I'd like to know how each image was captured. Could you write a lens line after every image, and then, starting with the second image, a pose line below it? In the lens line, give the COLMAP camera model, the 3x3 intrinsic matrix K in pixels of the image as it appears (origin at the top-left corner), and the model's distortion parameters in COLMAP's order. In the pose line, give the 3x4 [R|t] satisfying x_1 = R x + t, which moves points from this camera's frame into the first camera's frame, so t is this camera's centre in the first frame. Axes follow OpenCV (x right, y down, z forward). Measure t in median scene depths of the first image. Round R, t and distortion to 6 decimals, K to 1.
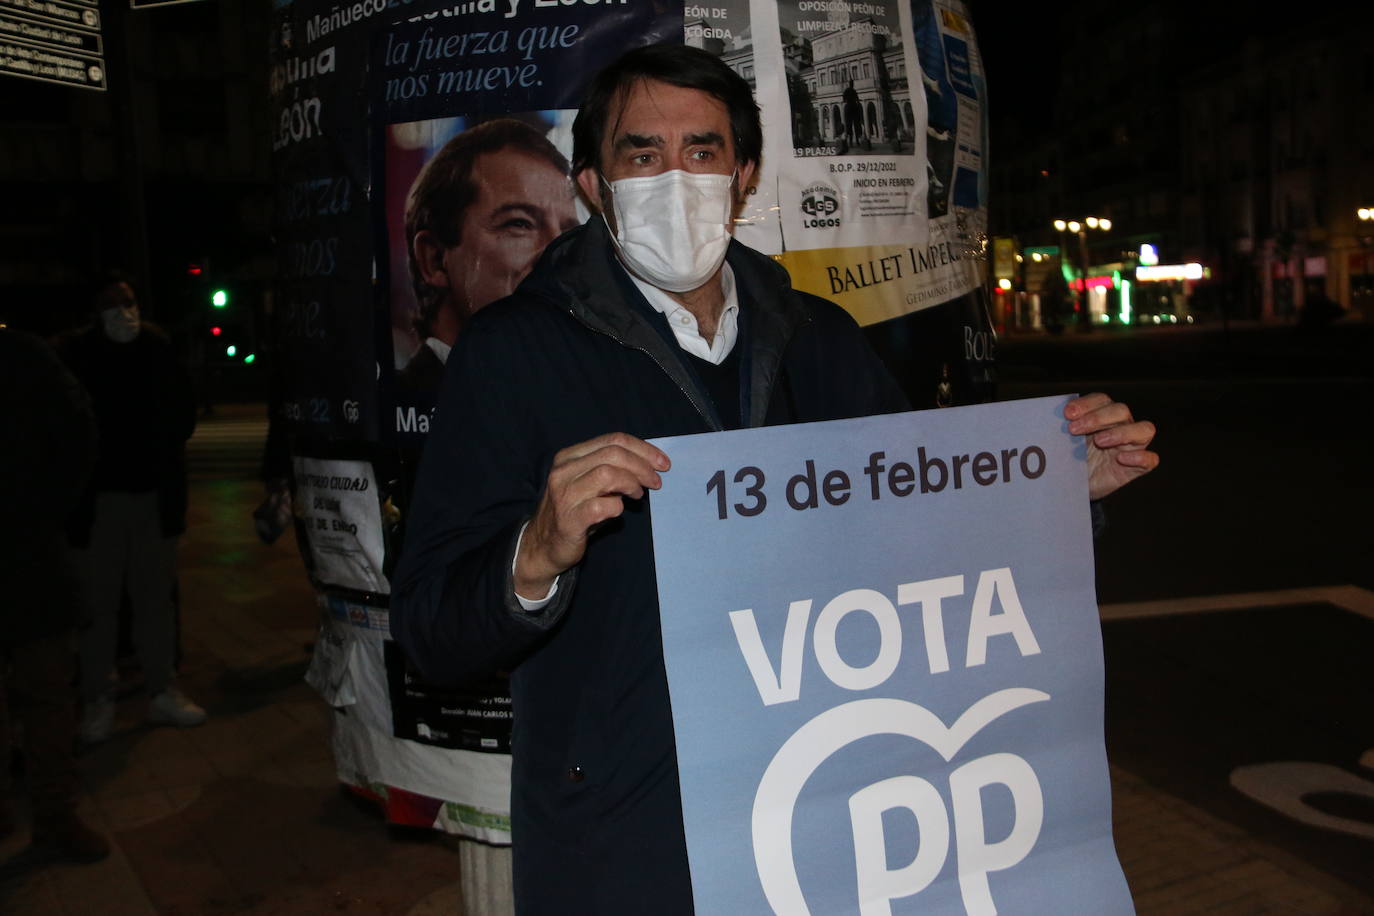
lens RADIAL K [[1502.8, 0, 705.5], [0, 1502.8, 463.3], [0, 0, 1]] dist [-0.105502, 0.442418]
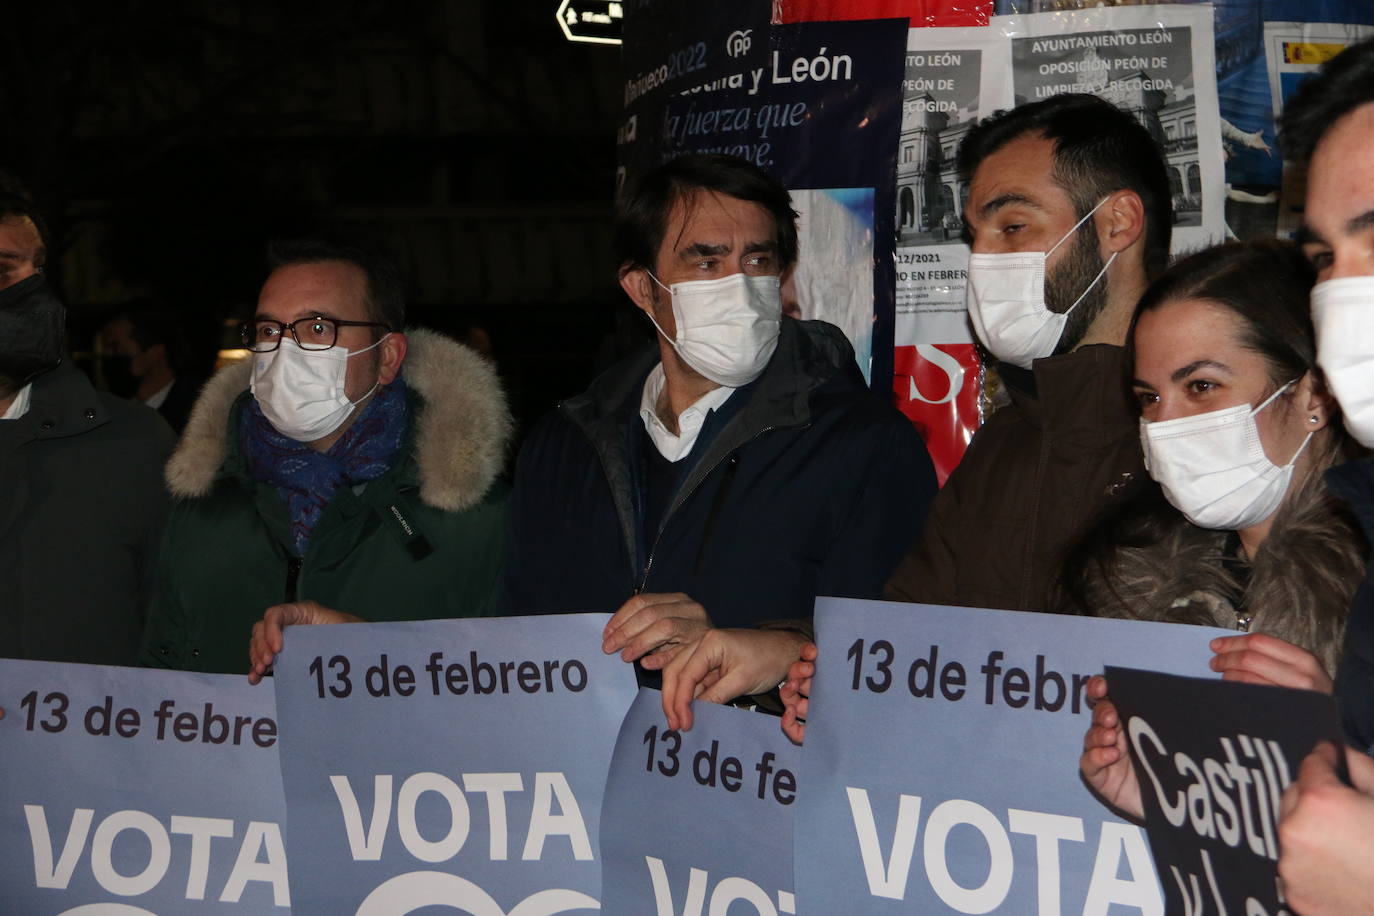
lens RADIAL K [[3070.7, 0, 687.0], [0, 3070.7, 458.0], [0, 0, 1]] dist [0.540440, 0.682355]
pose [[0.854617, 0.041040, -0.517635, 0.884477], [-0.076702, 0.995914, -0.047676, 0.036489], [0.513563, 0.080448, 0.854272, -0.722687]]
